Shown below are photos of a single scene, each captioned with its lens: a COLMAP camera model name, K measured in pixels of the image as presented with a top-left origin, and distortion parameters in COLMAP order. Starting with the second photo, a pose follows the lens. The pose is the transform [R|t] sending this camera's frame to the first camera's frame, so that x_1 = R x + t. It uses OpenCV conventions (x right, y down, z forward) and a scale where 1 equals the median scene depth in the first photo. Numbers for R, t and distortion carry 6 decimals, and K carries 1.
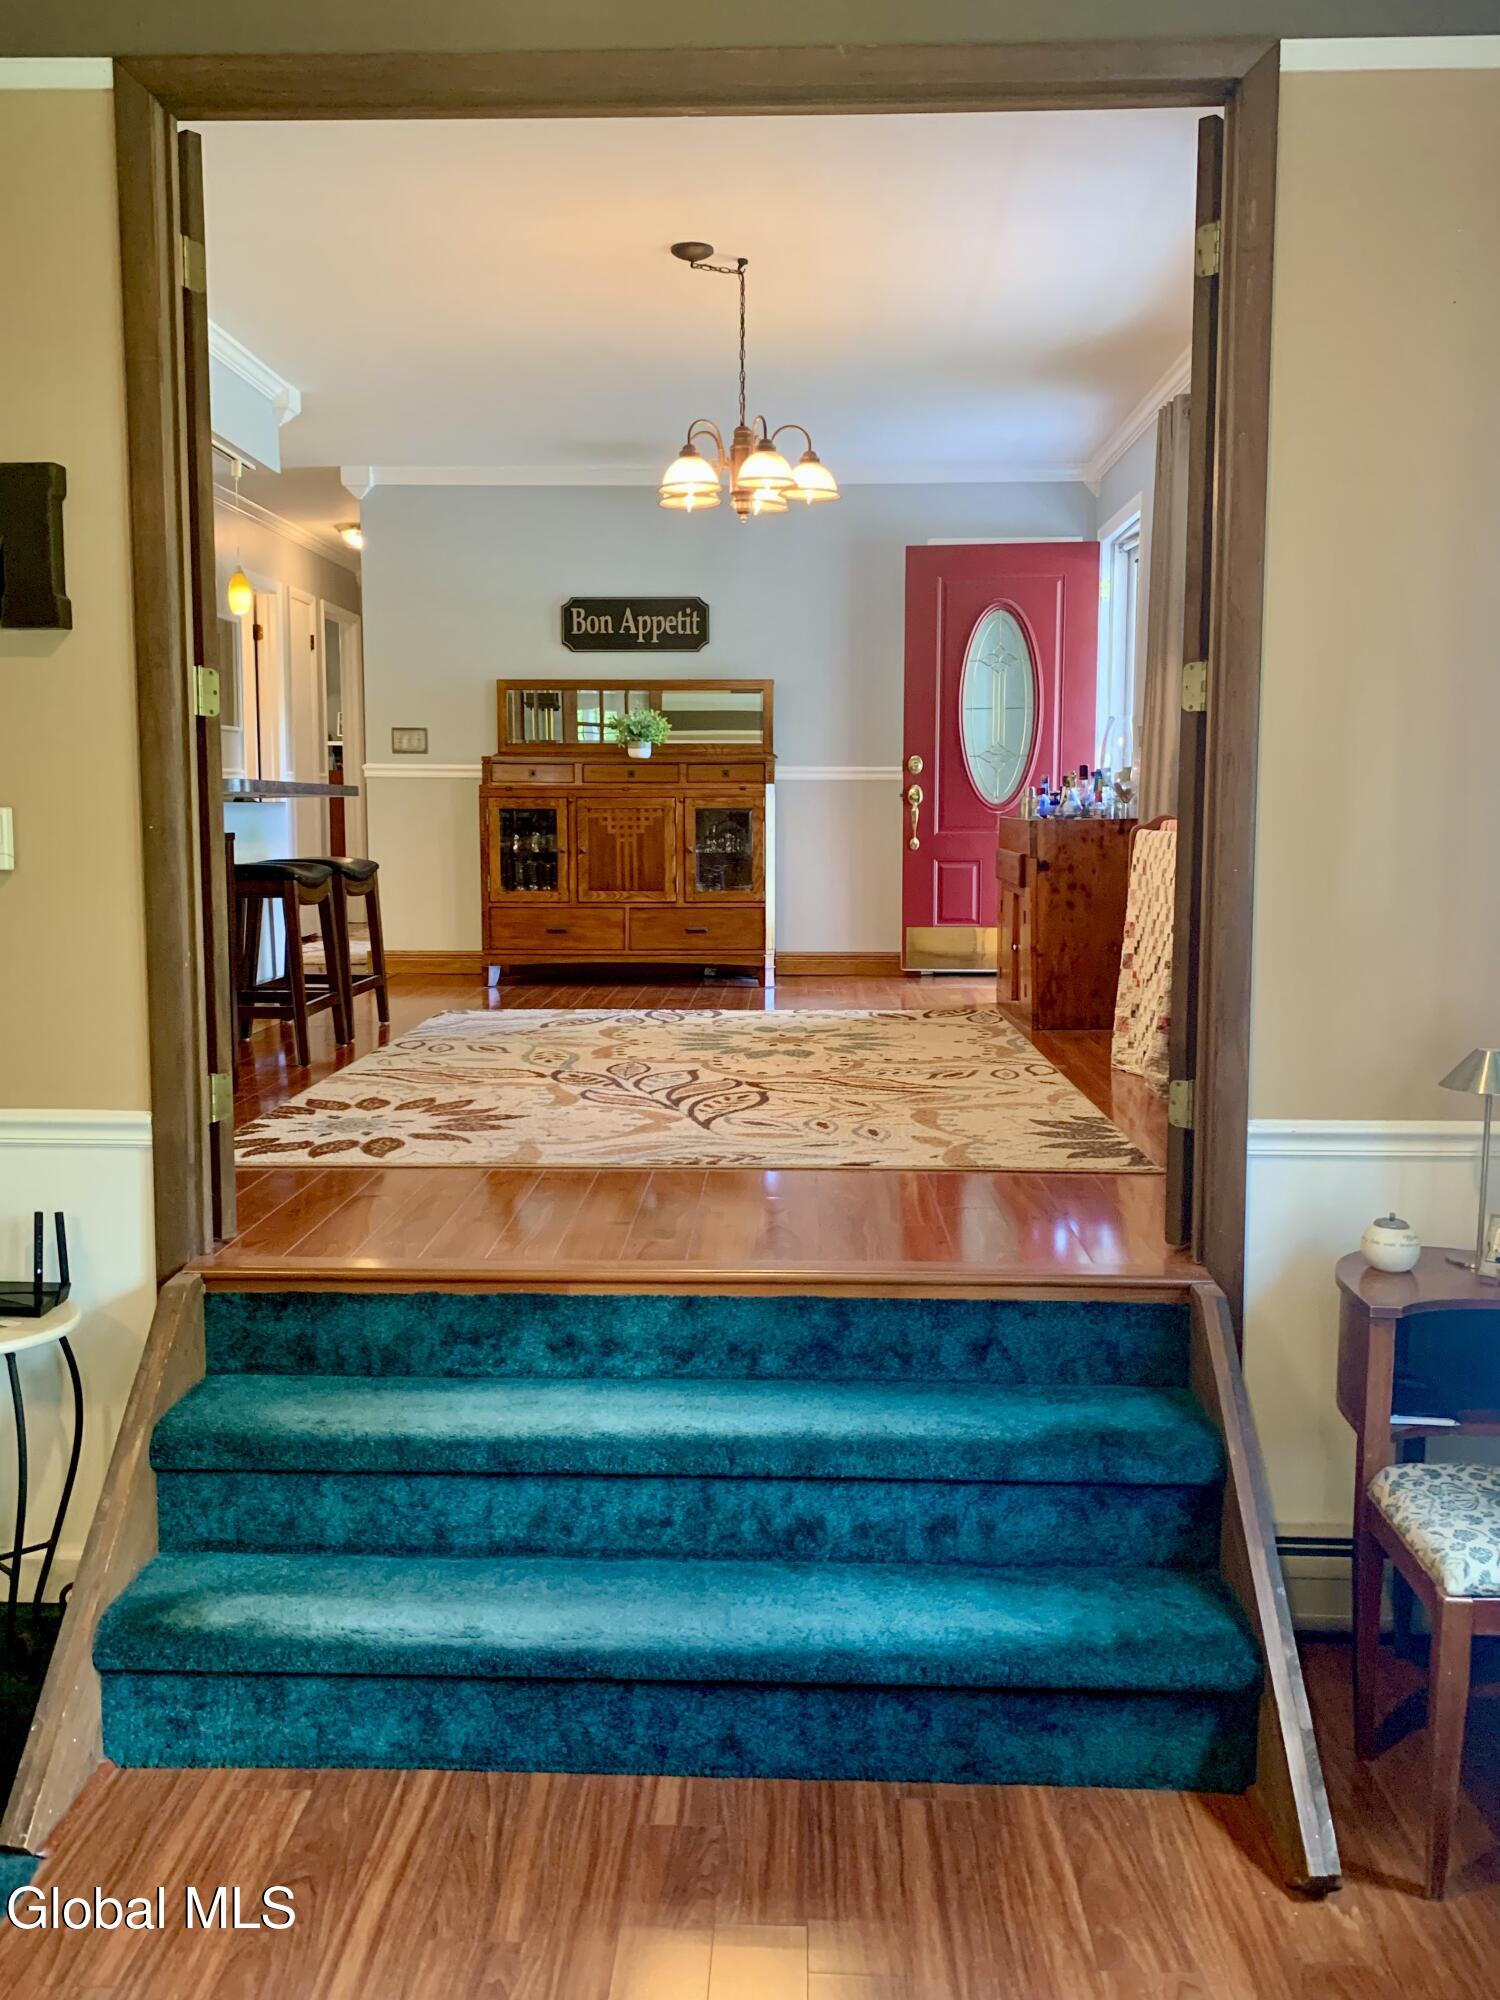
lens RADIAL K [[1750.8, 0, 739.8], [0, 1750.8, 971.9], [0, 0, 1]] dist [0.063245, -0.118169]
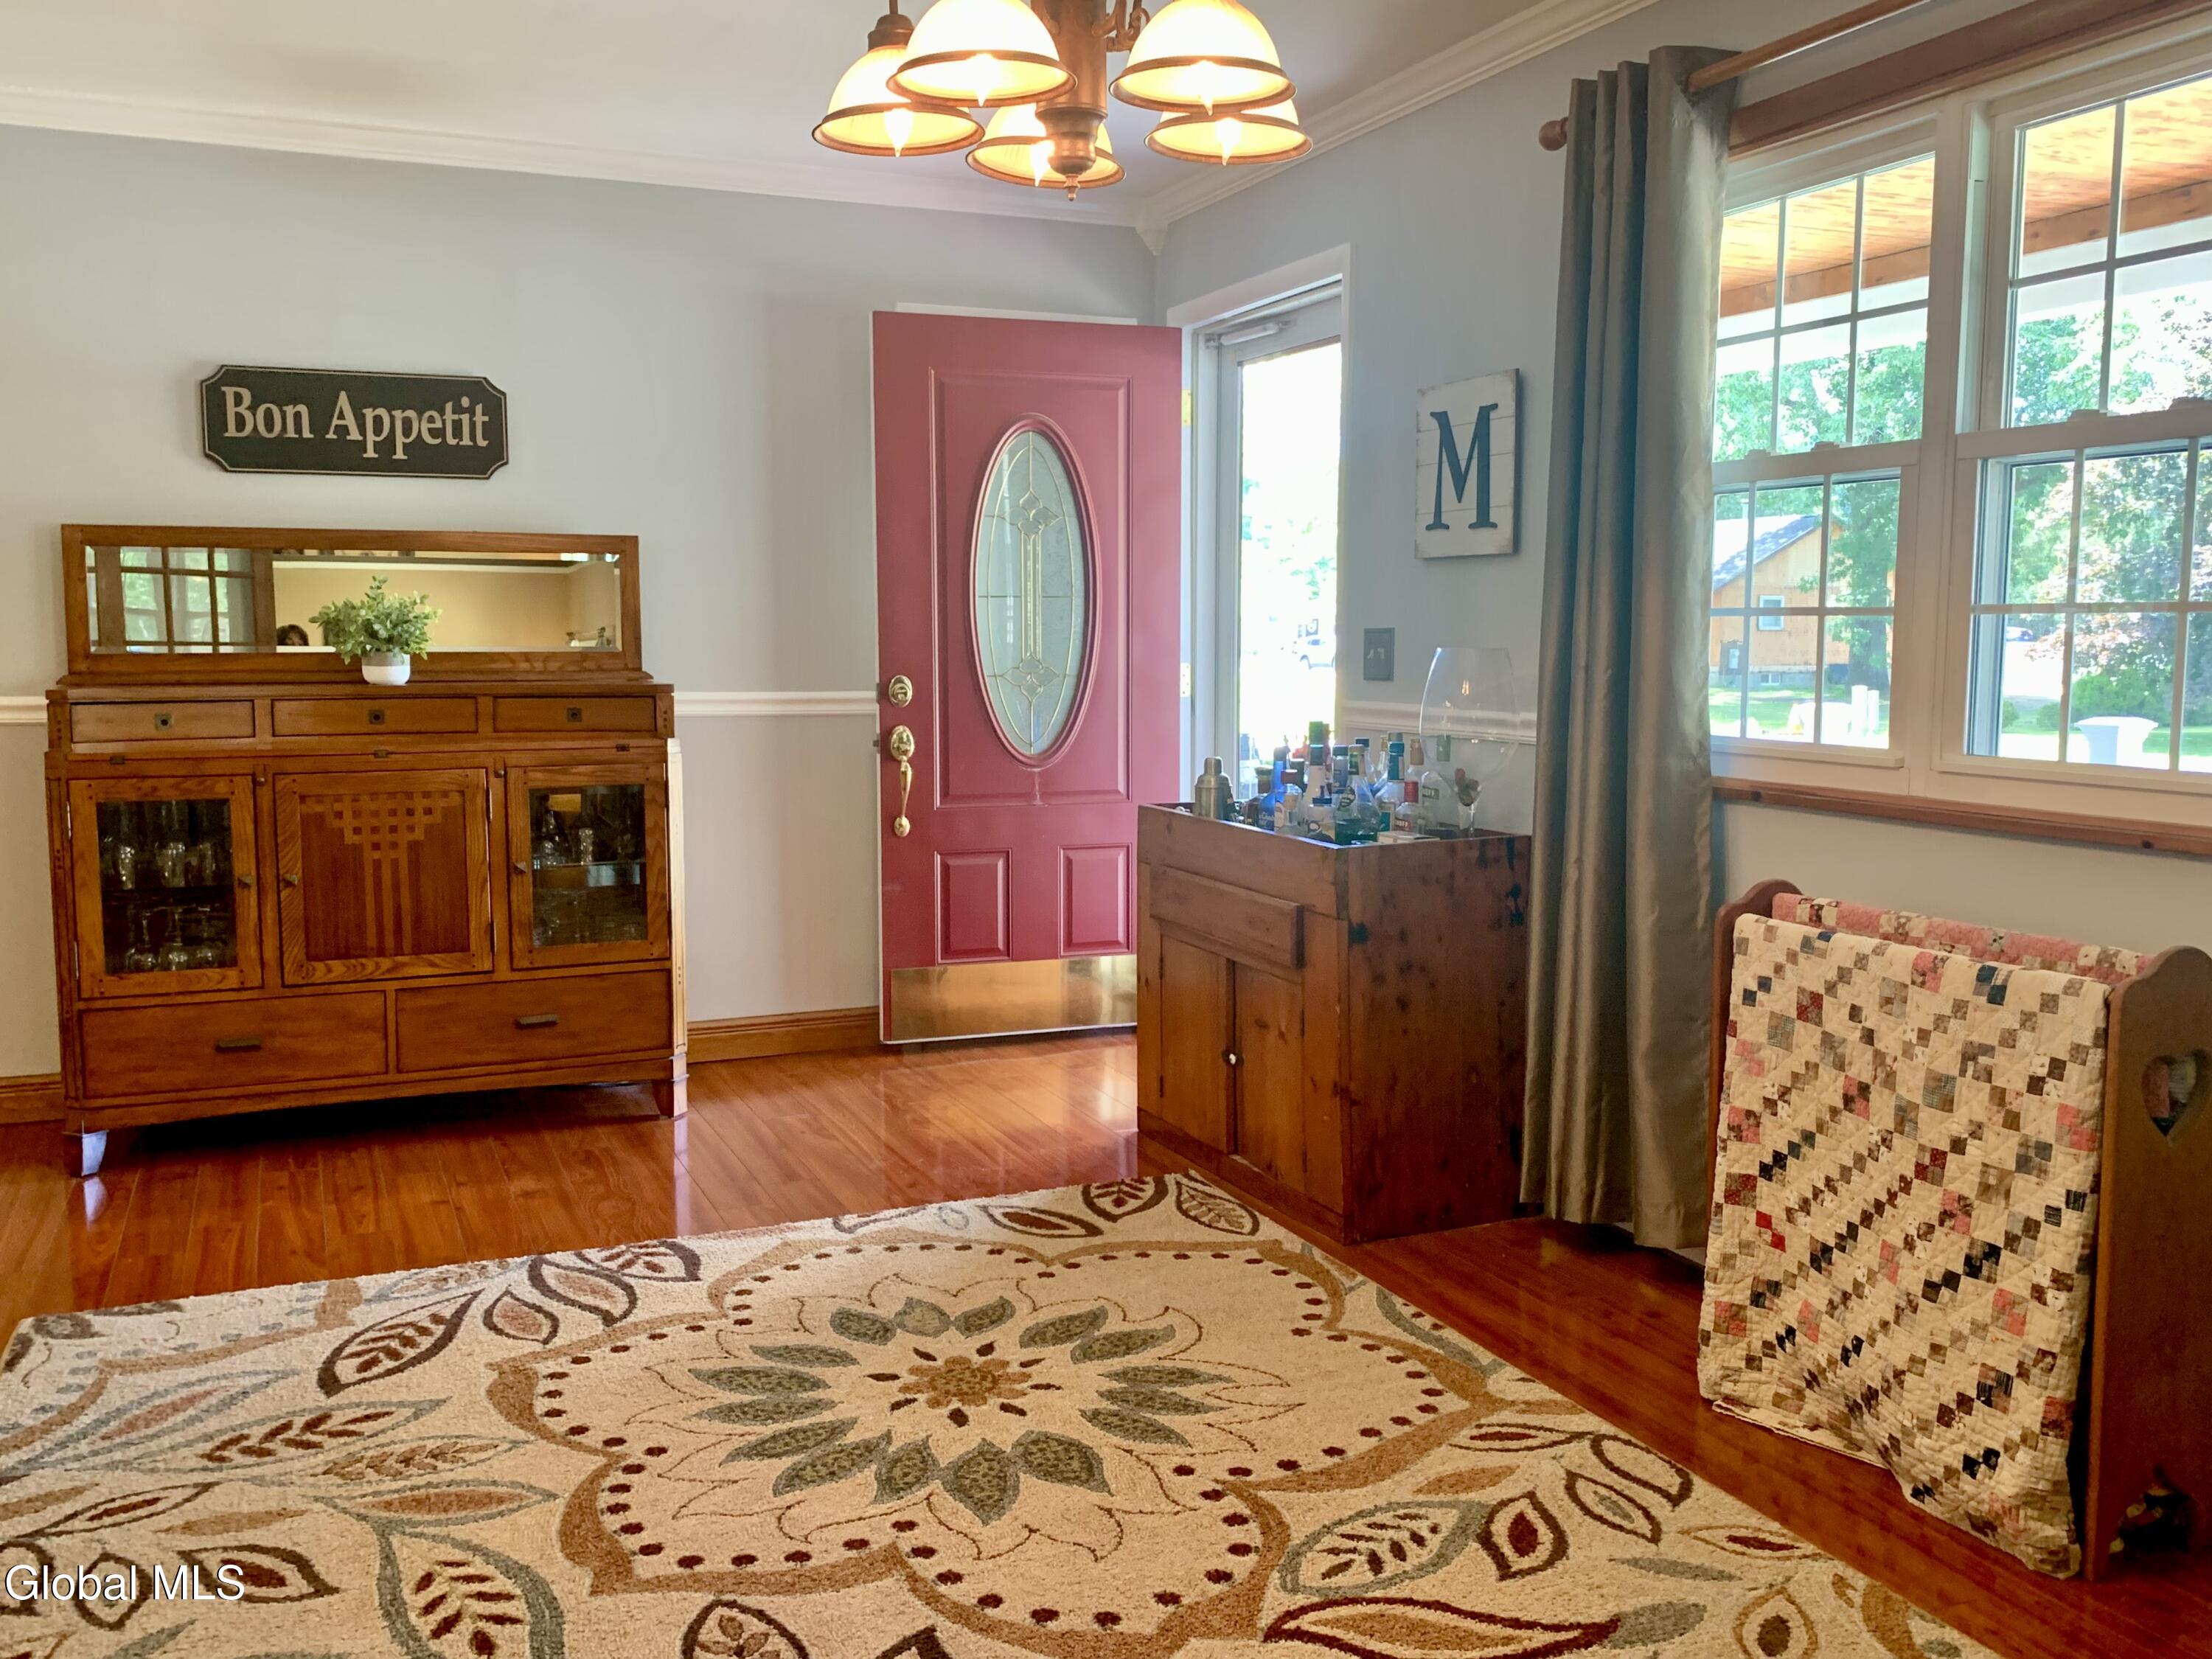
lens RADIAL K [[1936.4, 0, 1130.6], [0, 1936.4, 798.9], [0, 0, 1]] dist [0.063245, -0.118169]
pose [[0.903725, -0.036935, 0.426518, -0.132674], [0.038582, 0.999244, 0.004783, -0.103934], [-0.426372, 0.012133, 0.904466, 0.490408]]
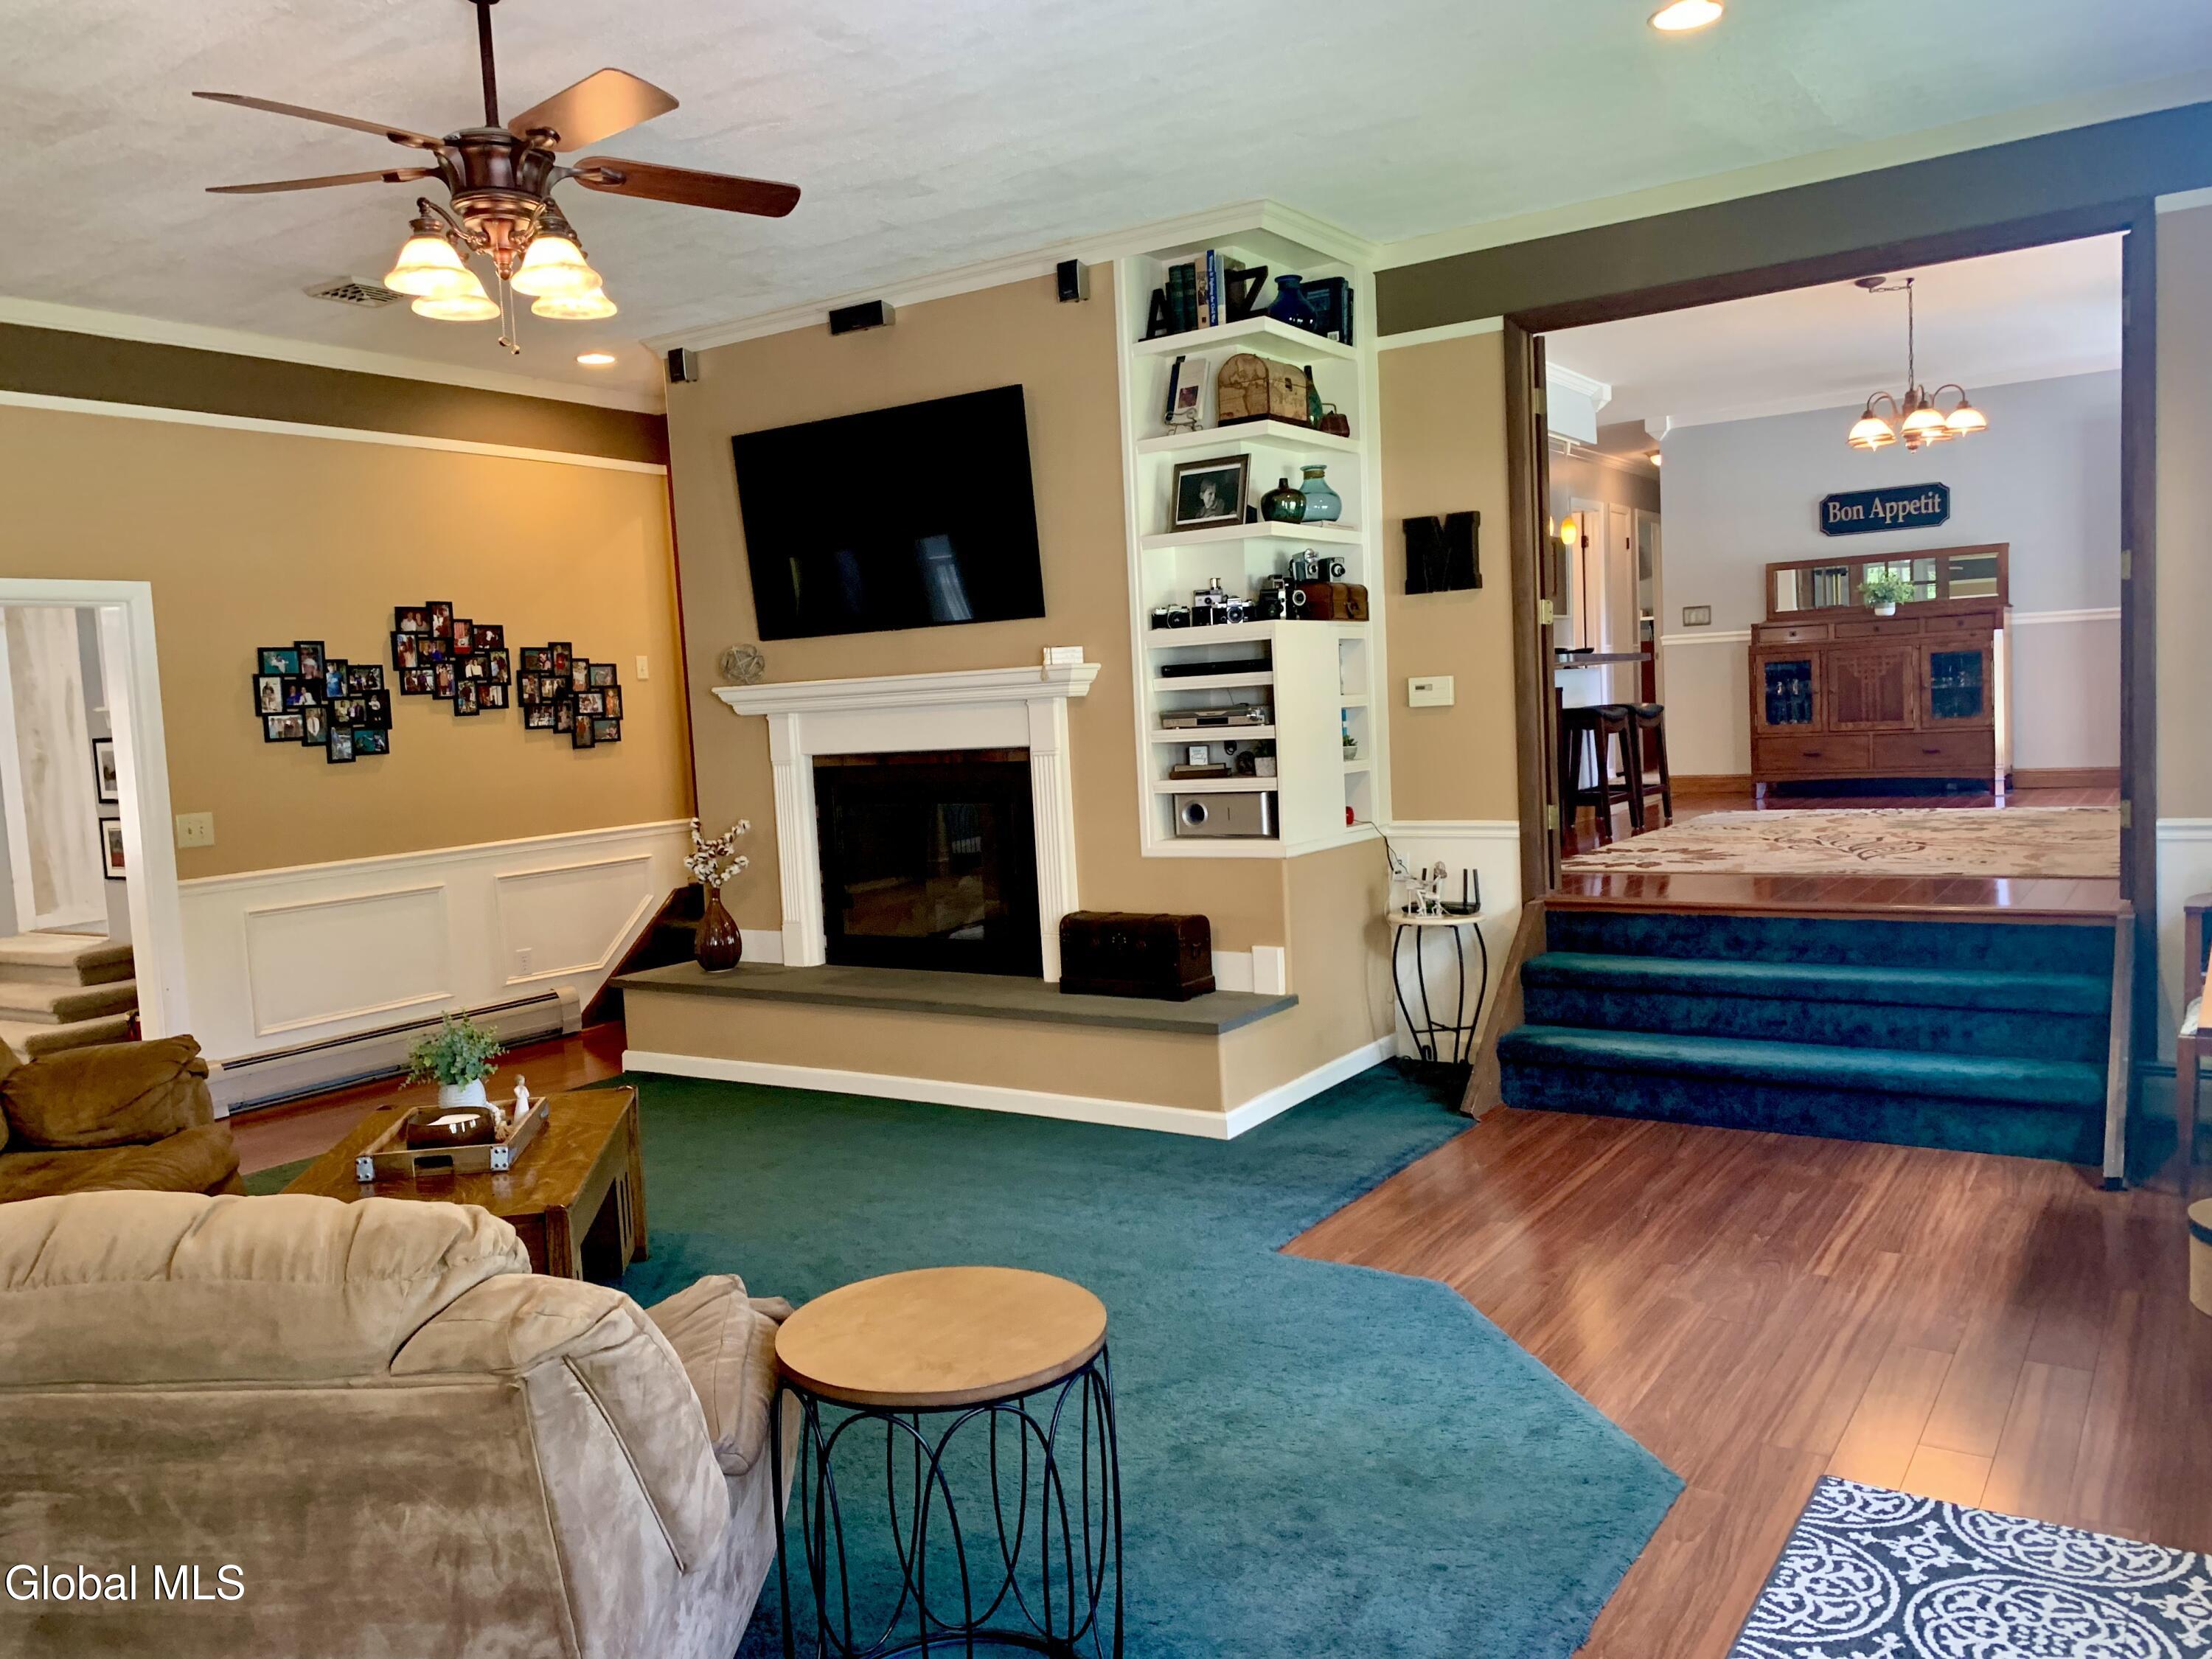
lens RADIAL K [[1695.8, 0, 1088.7], [0, 1695.8, 845.7], [0, 0, 1]] dist [0.044152, -0.066912]
pose [[0.849555, -0.000288, -0.527499, 0.130240], [0.002592, 0.999990, 0.003629, 0.046706], [0.527493, -0.004450, 0.849548, -0.434663]]
